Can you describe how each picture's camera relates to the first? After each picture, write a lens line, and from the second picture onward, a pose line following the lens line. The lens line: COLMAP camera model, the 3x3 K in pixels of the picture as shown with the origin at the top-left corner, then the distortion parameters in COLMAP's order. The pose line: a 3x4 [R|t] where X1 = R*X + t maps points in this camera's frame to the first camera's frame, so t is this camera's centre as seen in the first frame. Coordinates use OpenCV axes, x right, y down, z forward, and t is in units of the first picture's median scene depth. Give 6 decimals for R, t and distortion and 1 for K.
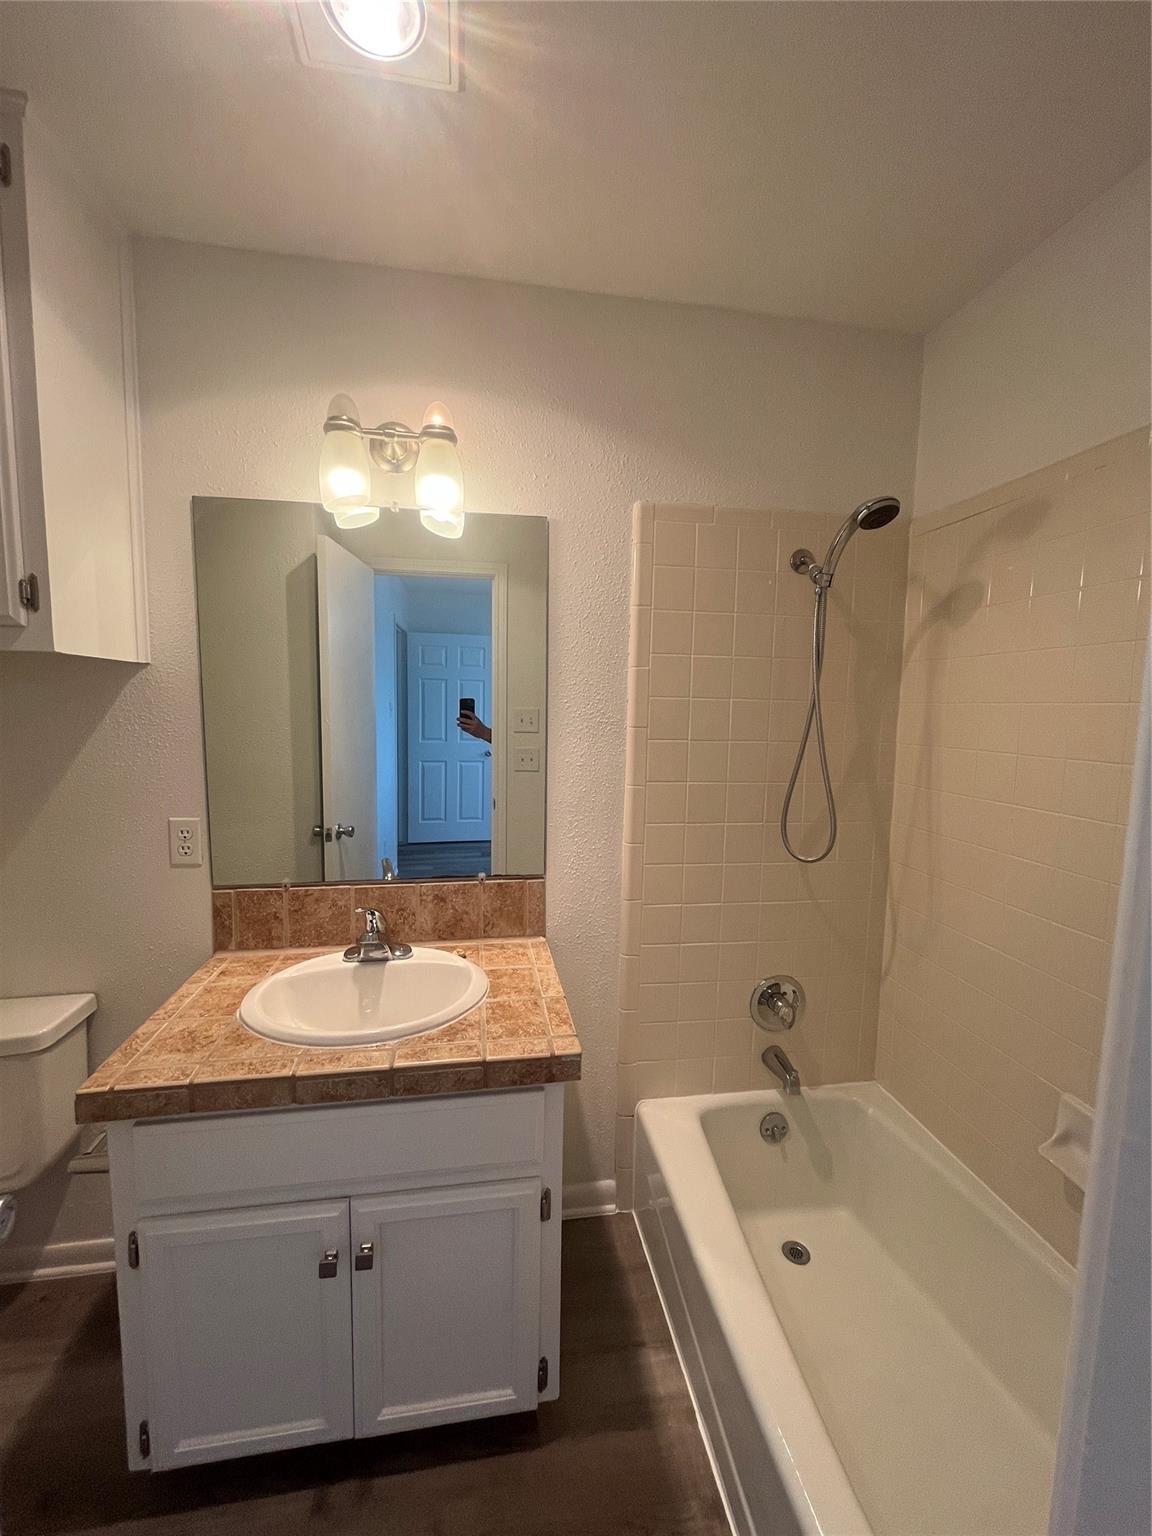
lens RADIAL K [[619.5, 0, 577.9], [0, 619.5, 769.8], [0, 0, 1]] dist [-0.001734, 0.000460]
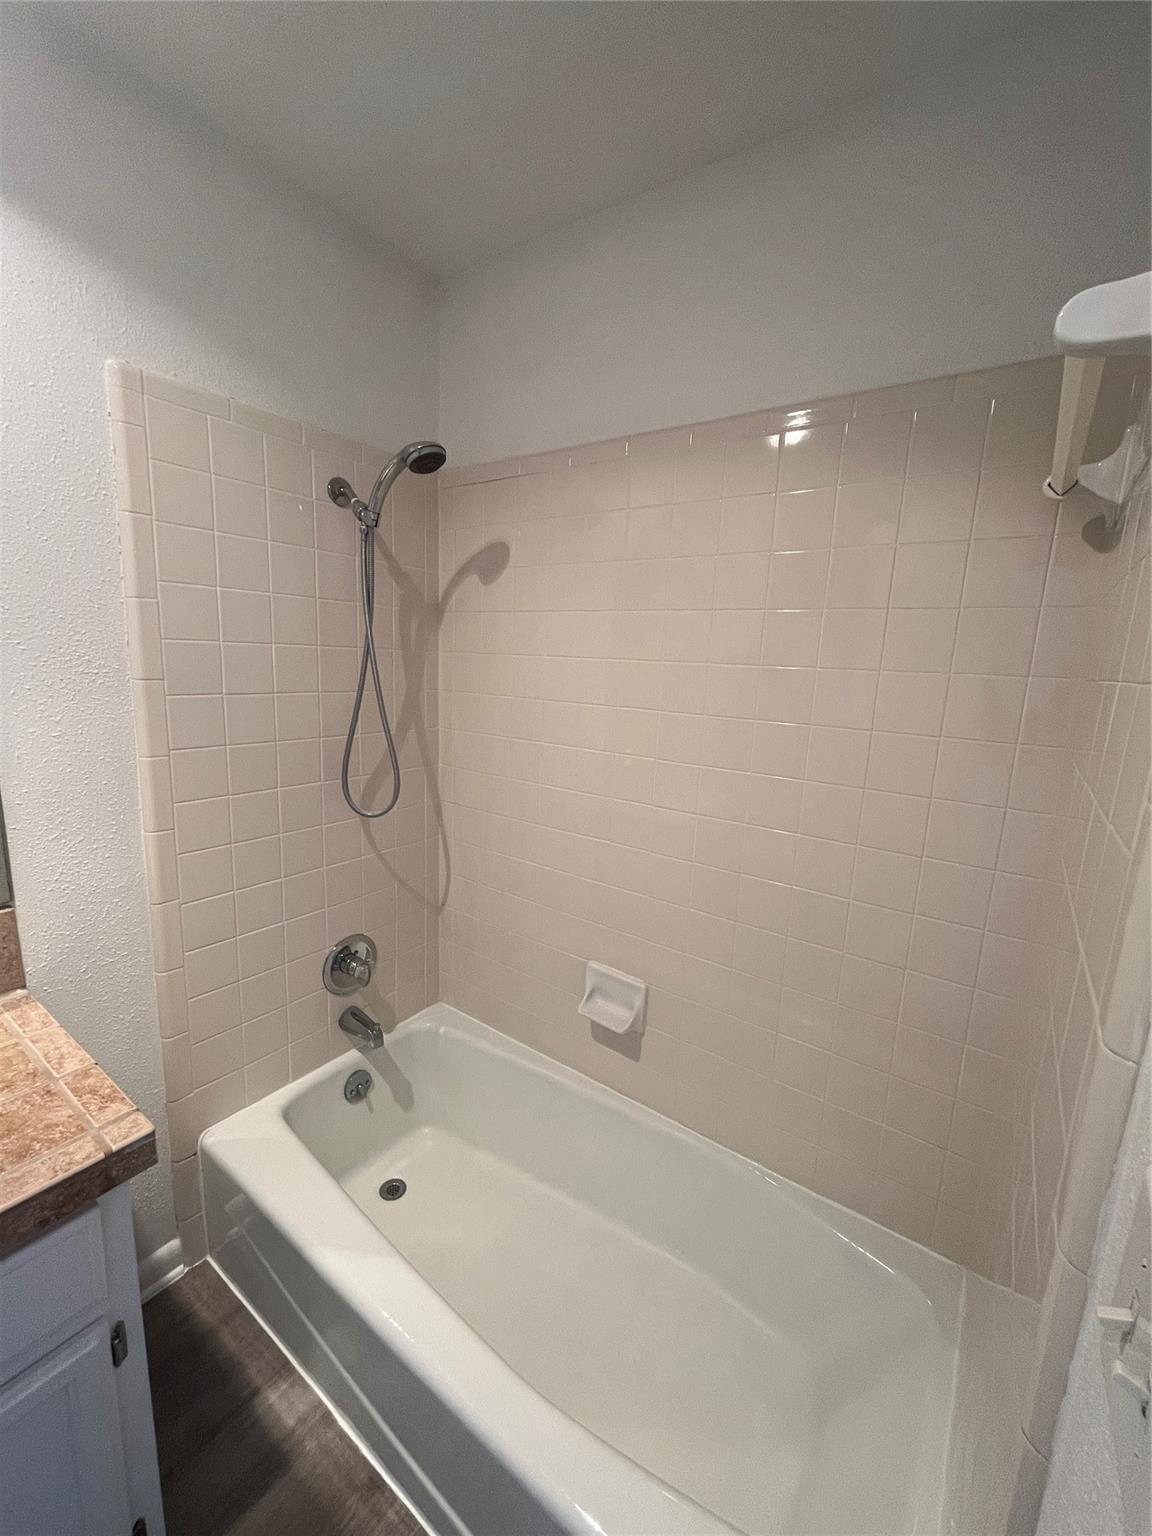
lens RADIAL K [[619.5, 0, 575.3], [0, 619.5, 767.3], [0, 0, 1]] dist [-0.001734, 0.000460]
pose [[0.707477, -0.115240, 0.697277, -0.074487], [0.043102, 0.991815, 0.120186, -0.031526], [-0.705421, -0.054975, 0.706654, 0.097197]]
